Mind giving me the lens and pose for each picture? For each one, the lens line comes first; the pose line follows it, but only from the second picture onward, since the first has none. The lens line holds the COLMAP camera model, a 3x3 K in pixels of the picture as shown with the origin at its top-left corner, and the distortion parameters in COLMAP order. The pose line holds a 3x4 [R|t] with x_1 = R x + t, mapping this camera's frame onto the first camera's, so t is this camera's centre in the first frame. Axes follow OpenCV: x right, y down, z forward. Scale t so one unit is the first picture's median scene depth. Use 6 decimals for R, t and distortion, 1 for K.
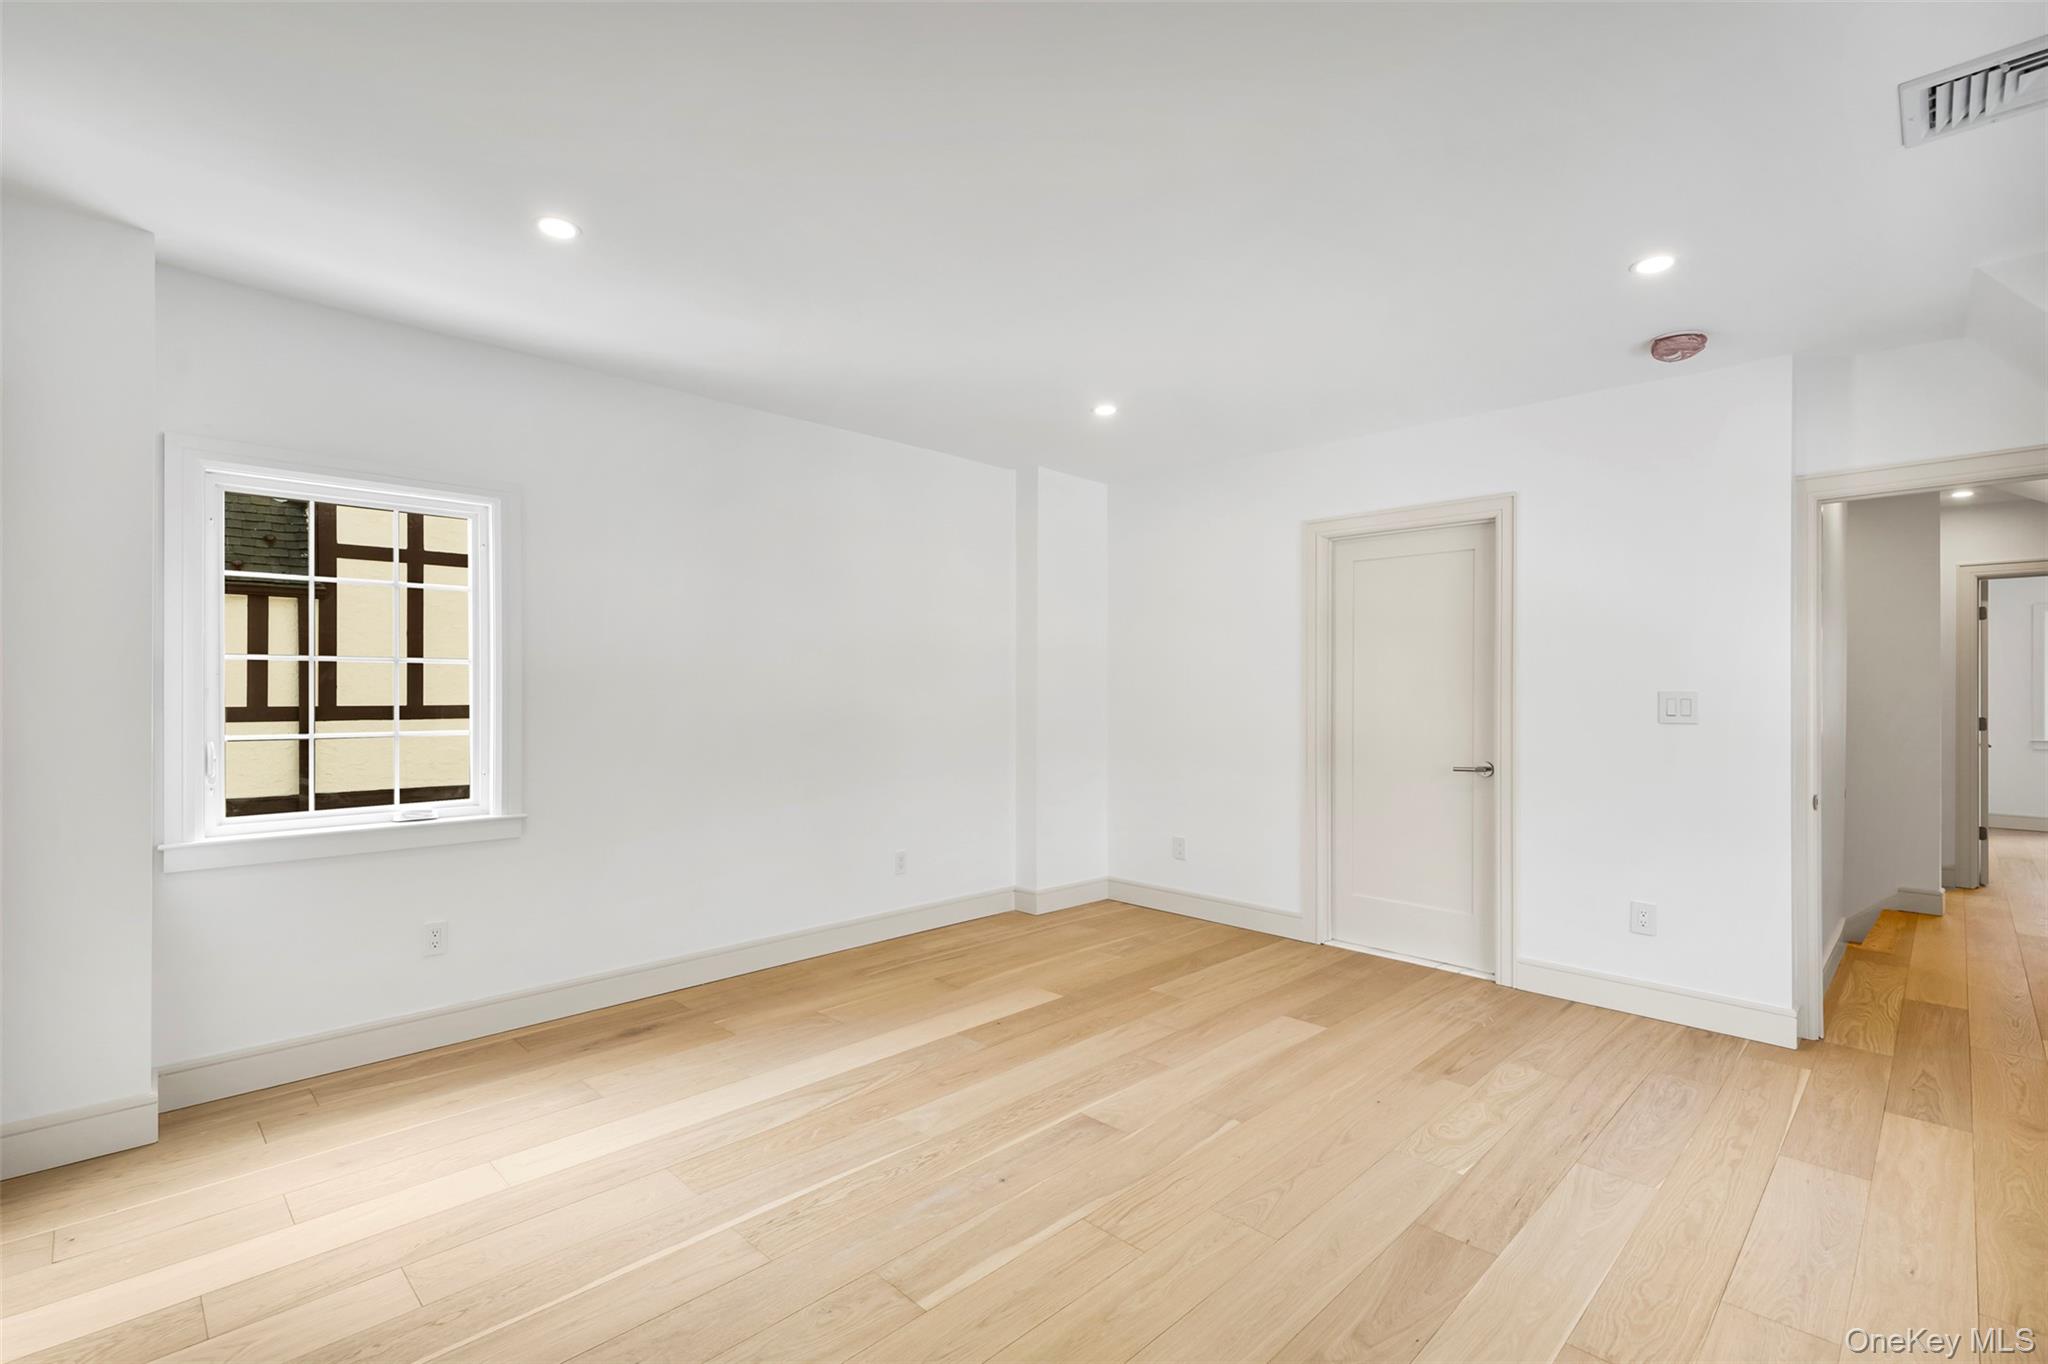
lens RADIAL K [[935.9, 0, 1014.4], [0, 935.9, 686.3], [0, 0, 1]] dist [0.008572, -0.000508]
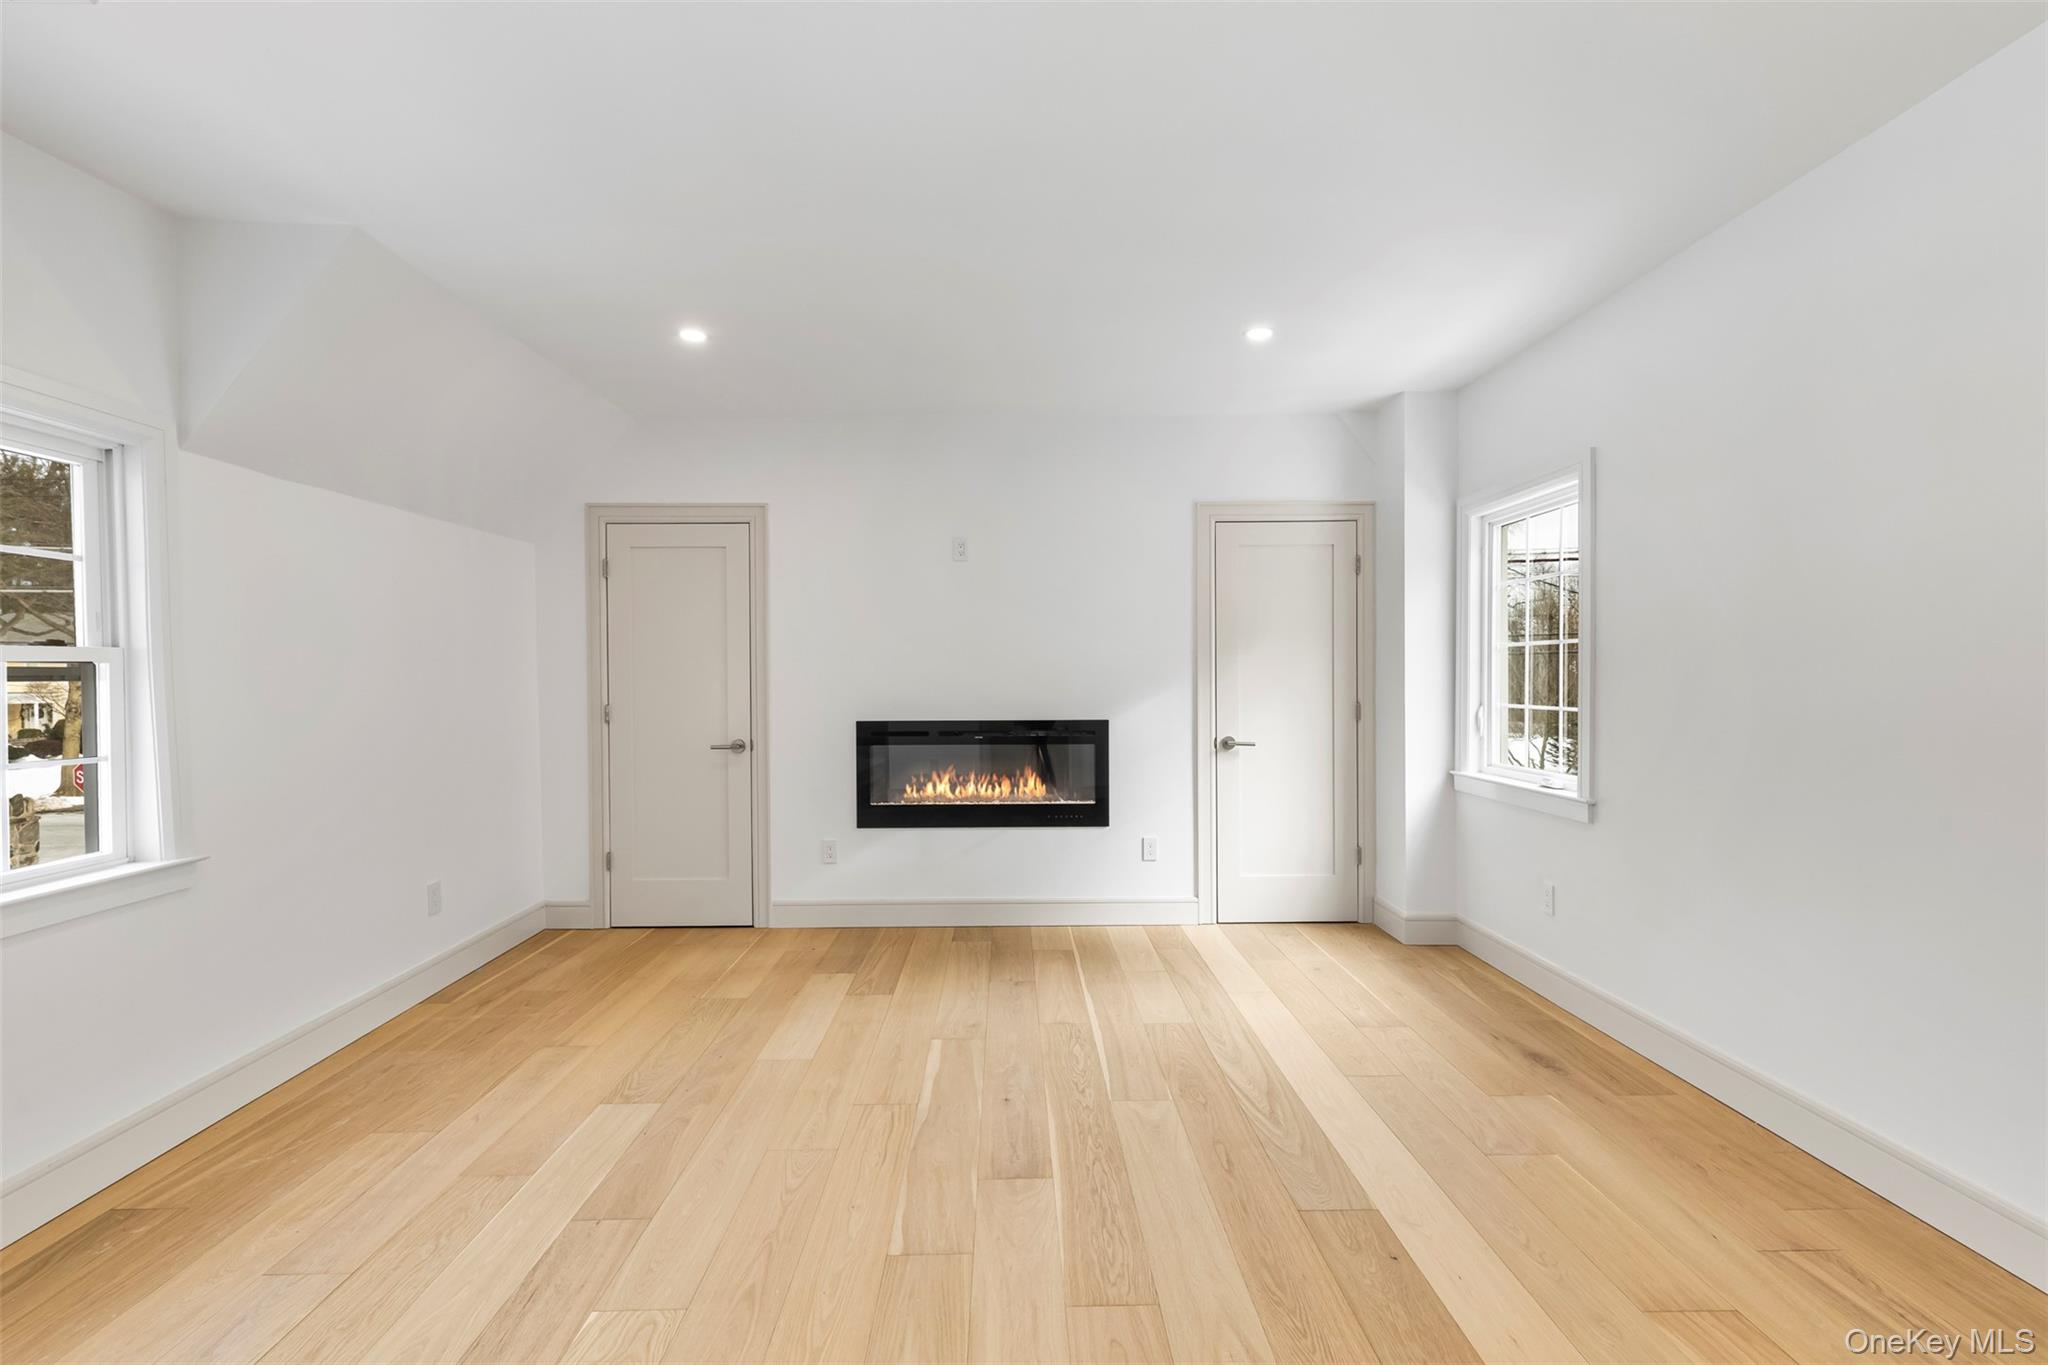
lens RADIAL K [[935.9, 0, 1014.4], [0, 935.9, 686.8], [0, 0, 1]] dist [0.008572, -0.000508]
pose [[-0.696959, 0.013169, -0.716990, 0.670757], [0.010690, 0.999911, 0.007975, 0.015038], [0.717031, -0.002107, -0.697038, 1.530961]]
